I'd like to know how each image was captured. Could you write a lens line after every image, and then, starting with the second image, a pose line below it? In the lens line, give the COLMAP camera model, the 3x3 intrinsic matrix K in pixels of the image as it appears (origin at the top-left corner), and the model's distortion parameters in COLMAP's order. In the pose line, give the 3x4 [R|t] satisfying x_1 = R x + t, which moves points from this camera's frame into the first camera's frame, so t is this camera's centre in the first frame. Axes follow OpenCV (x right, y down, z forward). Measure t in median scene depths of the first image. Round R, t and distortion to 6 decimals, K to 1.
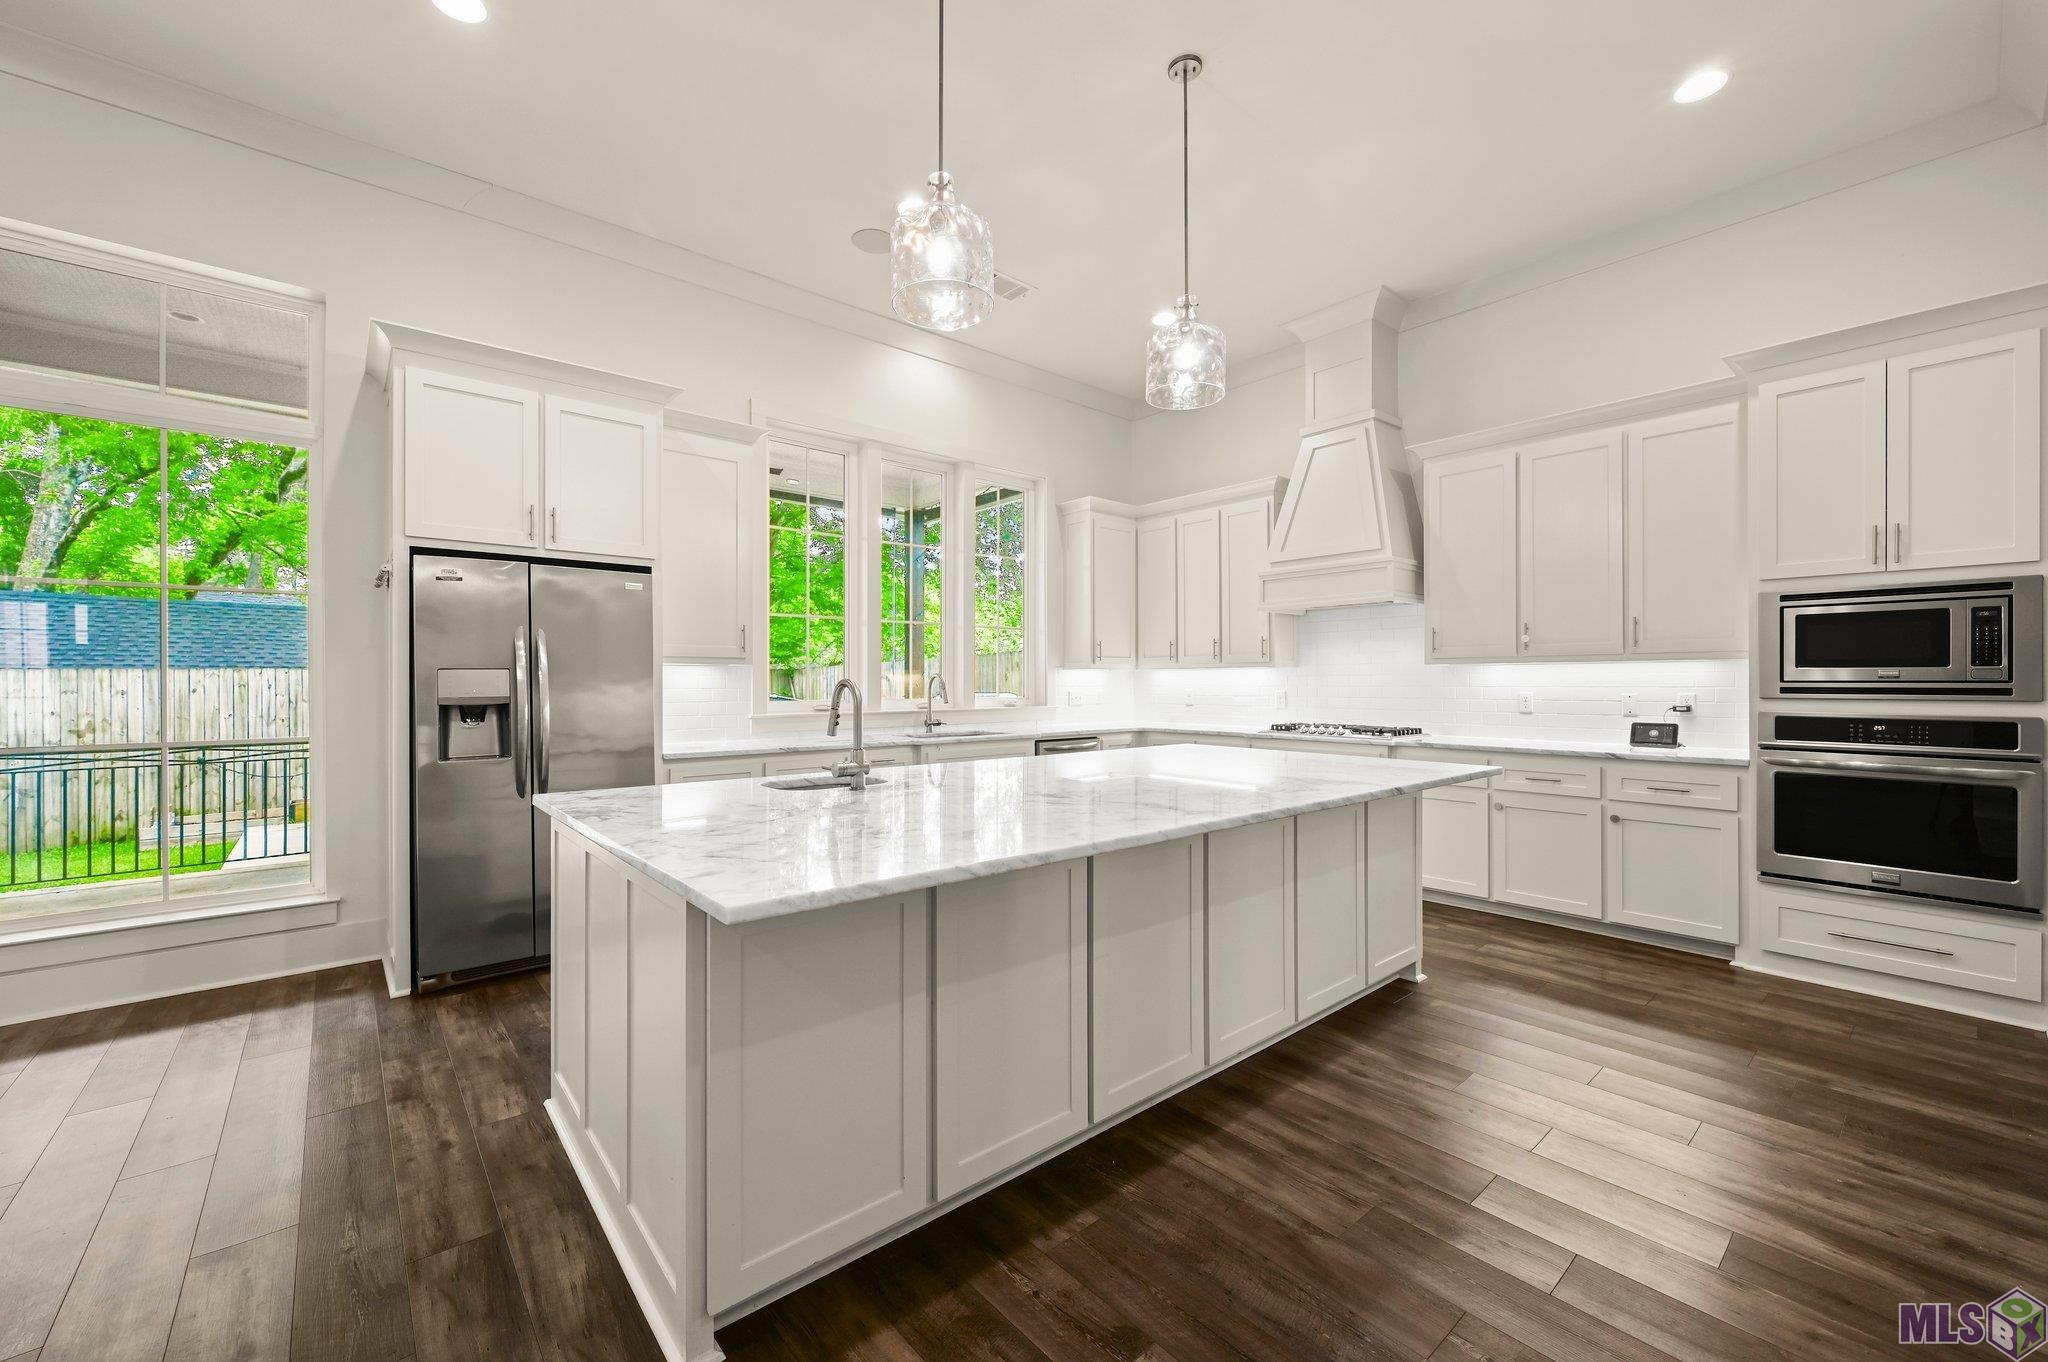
lens RADIAL K [[798.6, 0, 1010.8], [0, 798.6, 683.6], [0, 0, 1]] dist [0.001140, 0.000170]
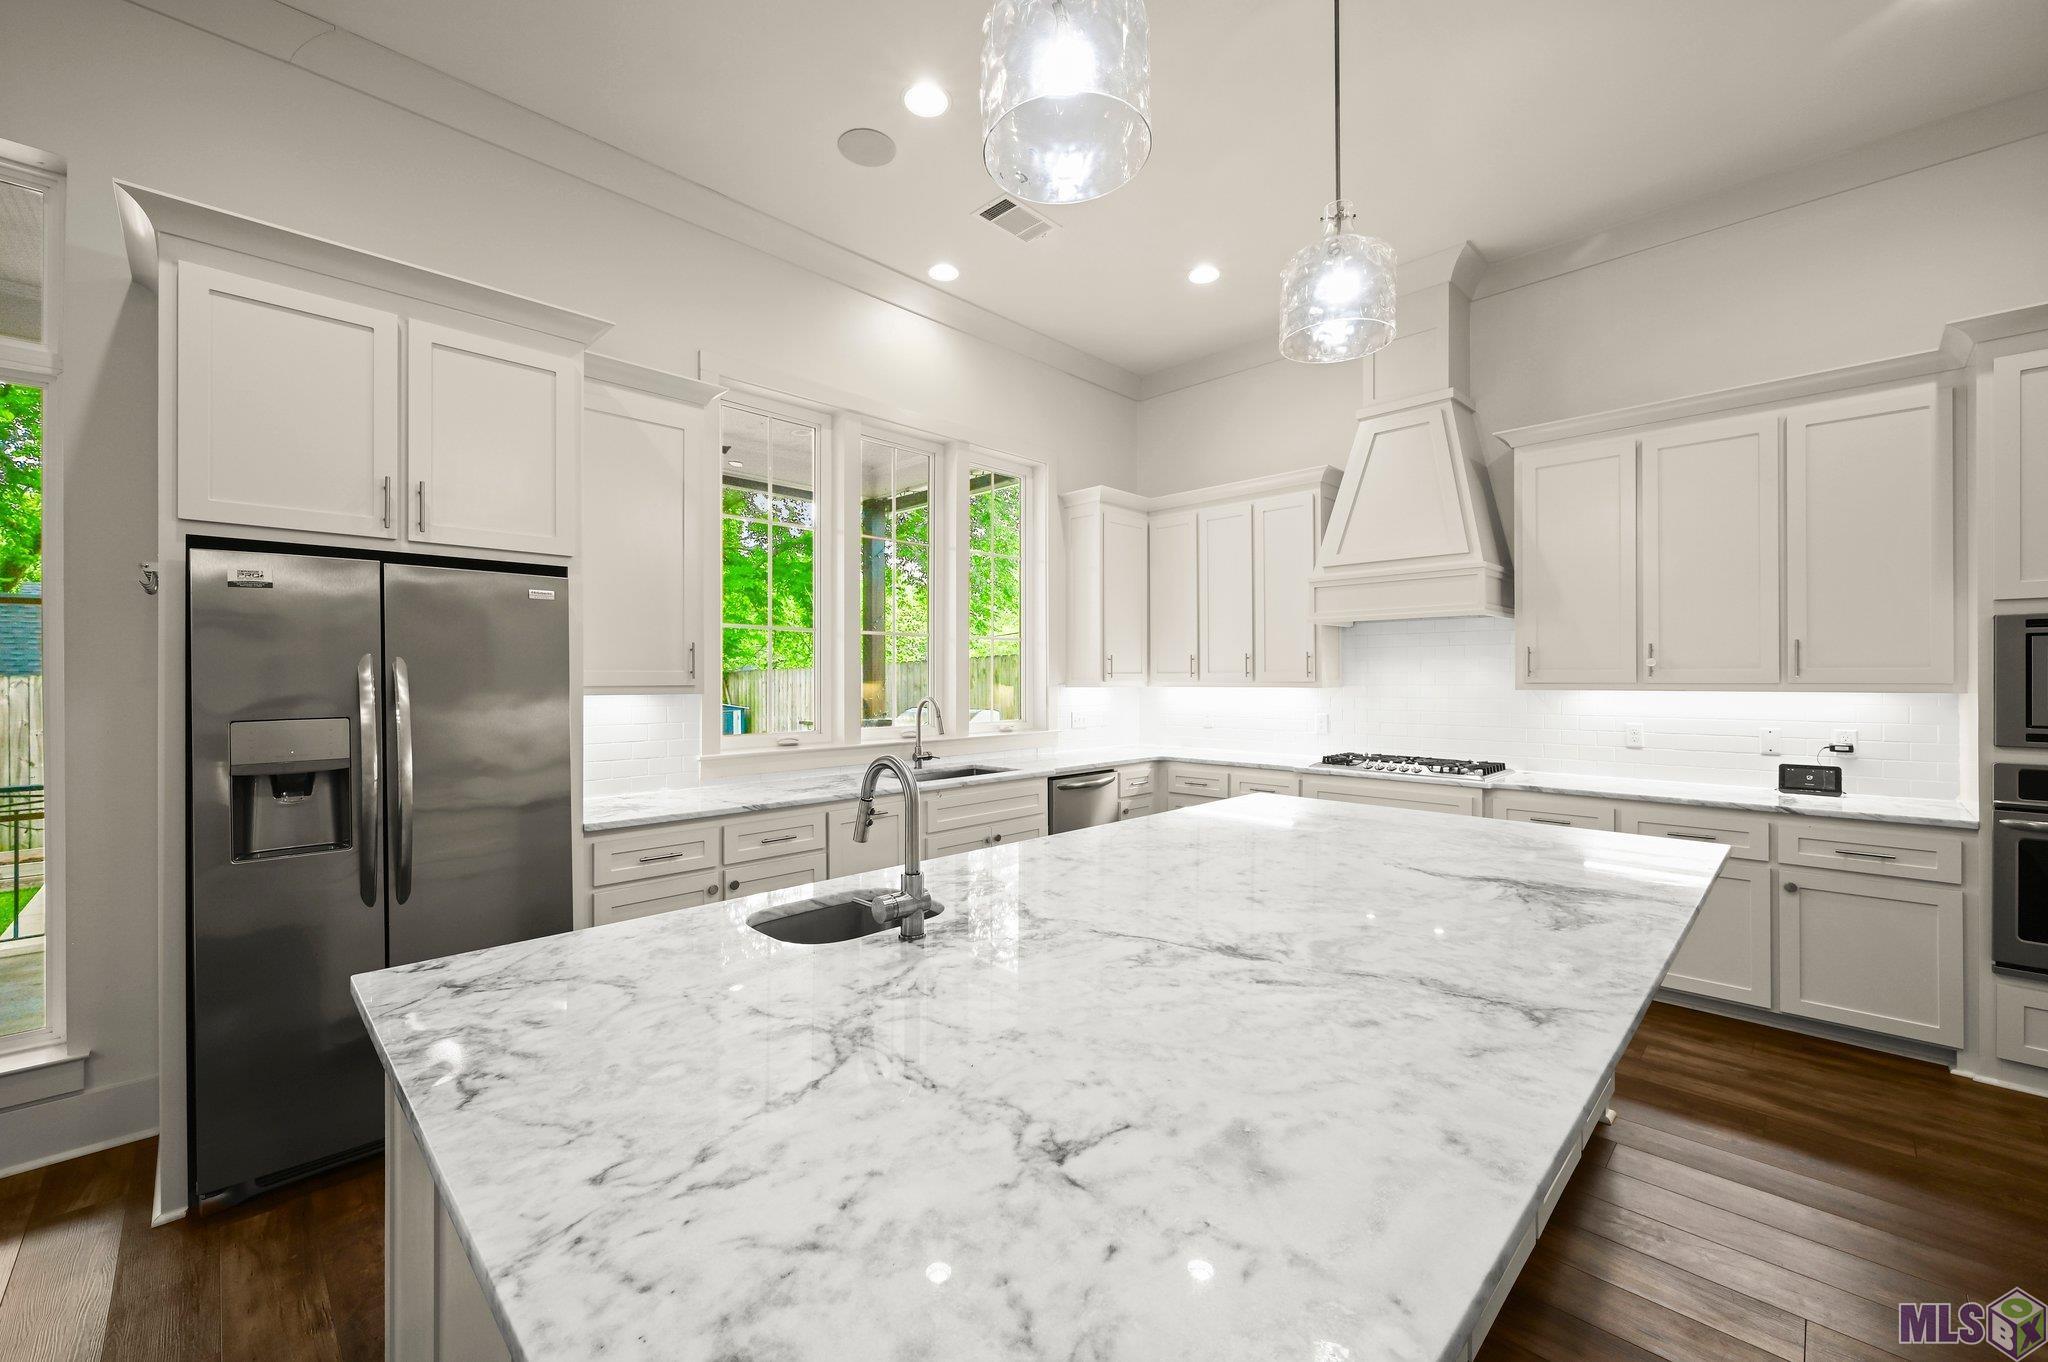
lens RADIAL K [[803.9, 0, 1007.7], [0, 803.9, 678.9], [0, 0, 1]] dist [-0.000477, 0.000207]
pose [[0.996935, -0.000053, 0.078233, -0.108709], [0.000043, 1.000000, 0.000133, -0.044859], [-0.078233, -0.000129, 0.996935, 0.242335]]
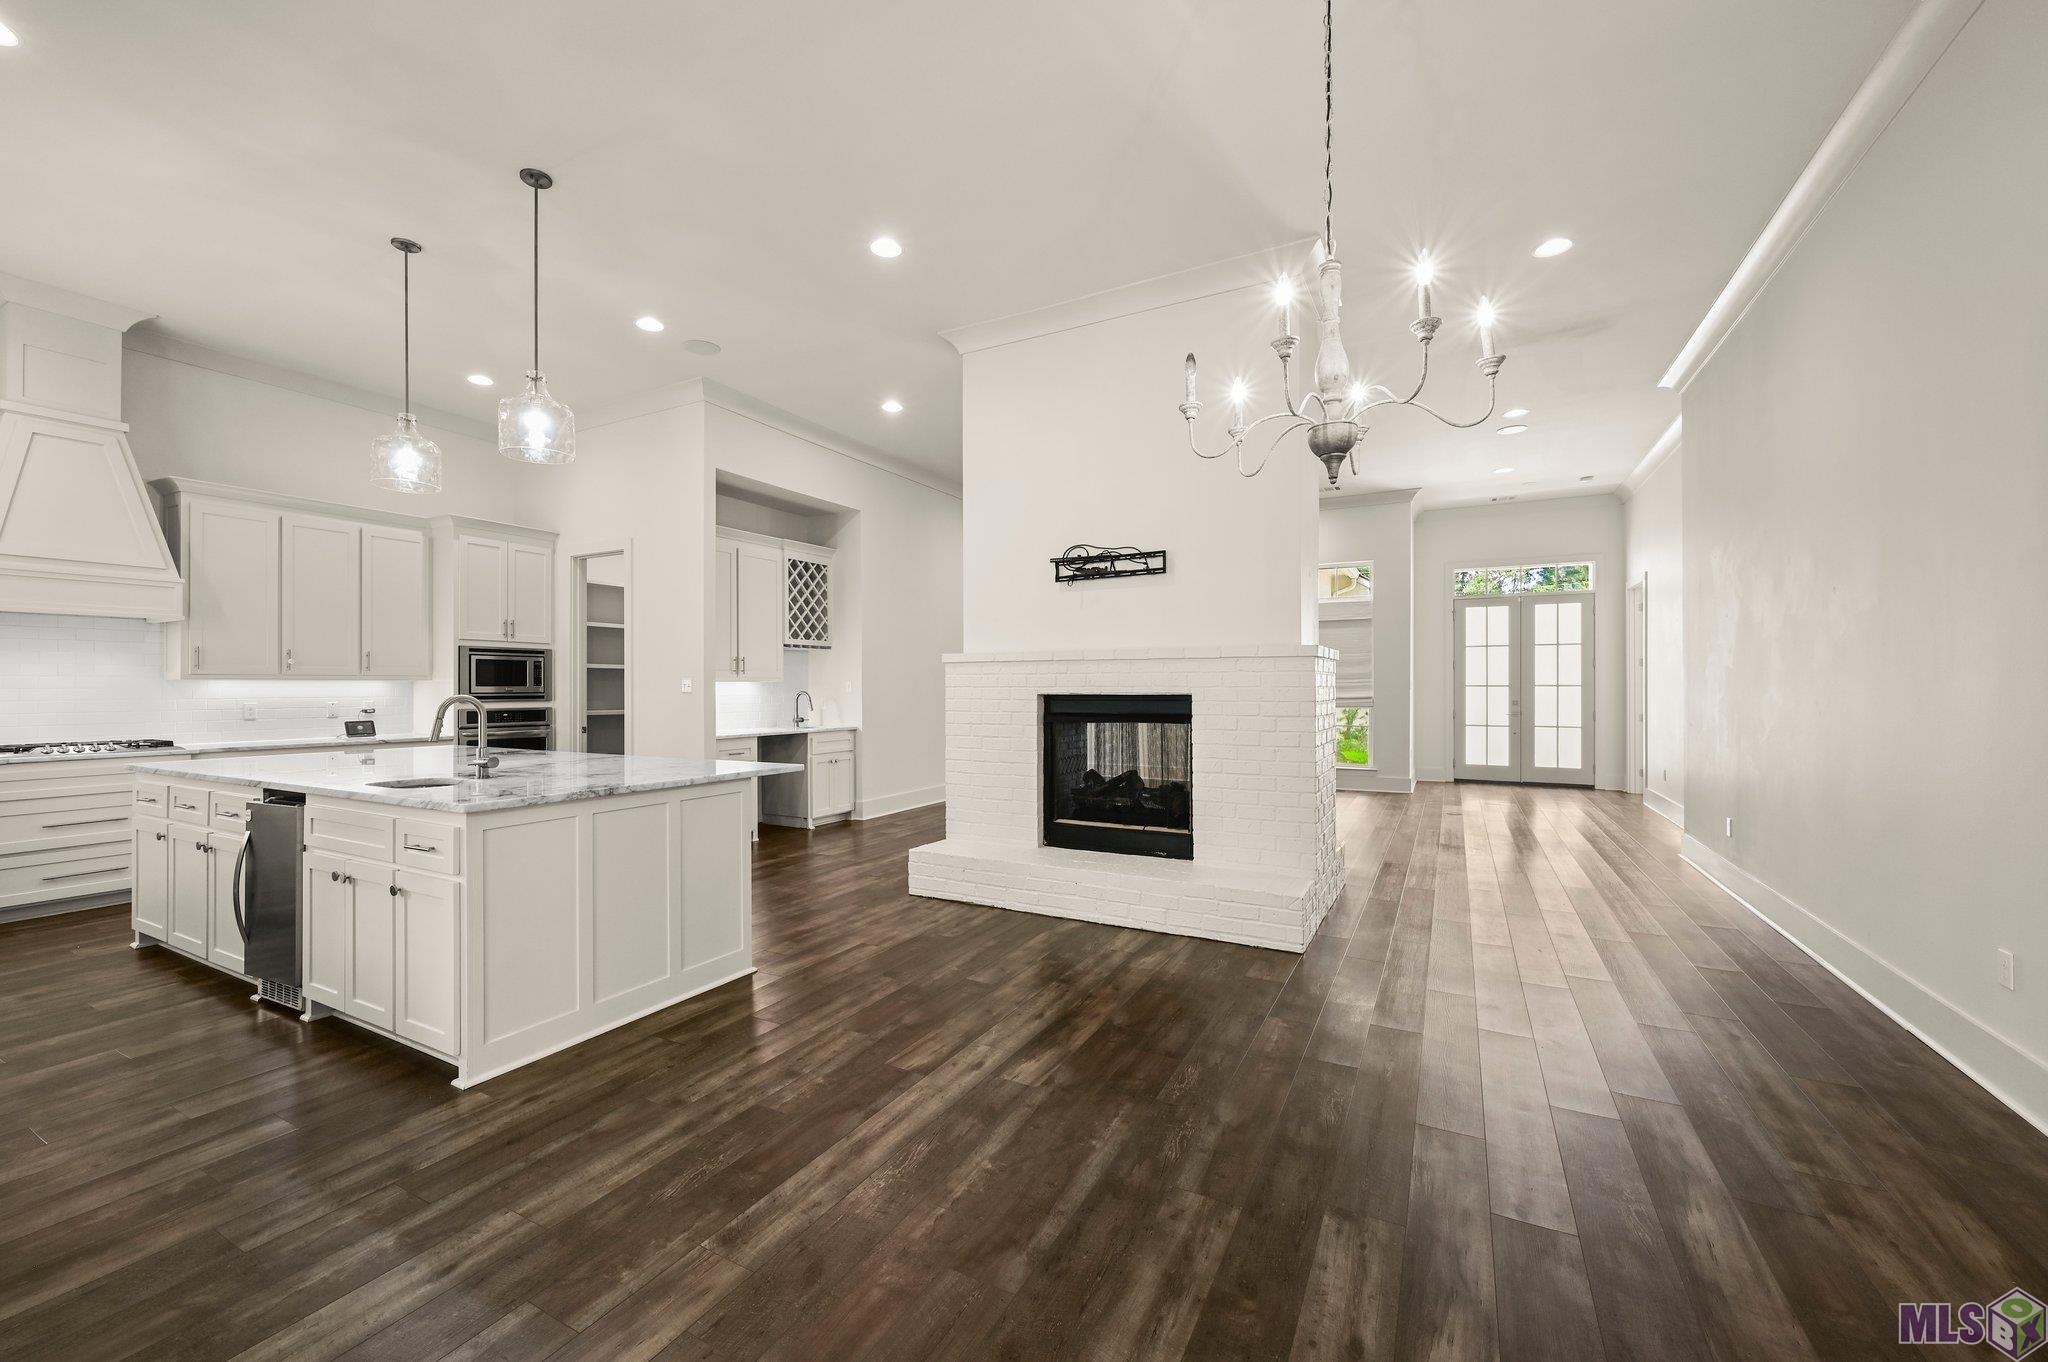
lens RADIAL K [[803.9, 0, 1007.7], [0, 803.9, 678.9], [0, 0, 1]] dist [-0.000477, 0.000207]
pose [[-0.359310, 0.012651, 0.933133, -1.144259], [0.004813, 0.999920, -0.011703, -0.007180], [-0.933206, 0.000286, -0.359342, 0.432883]]
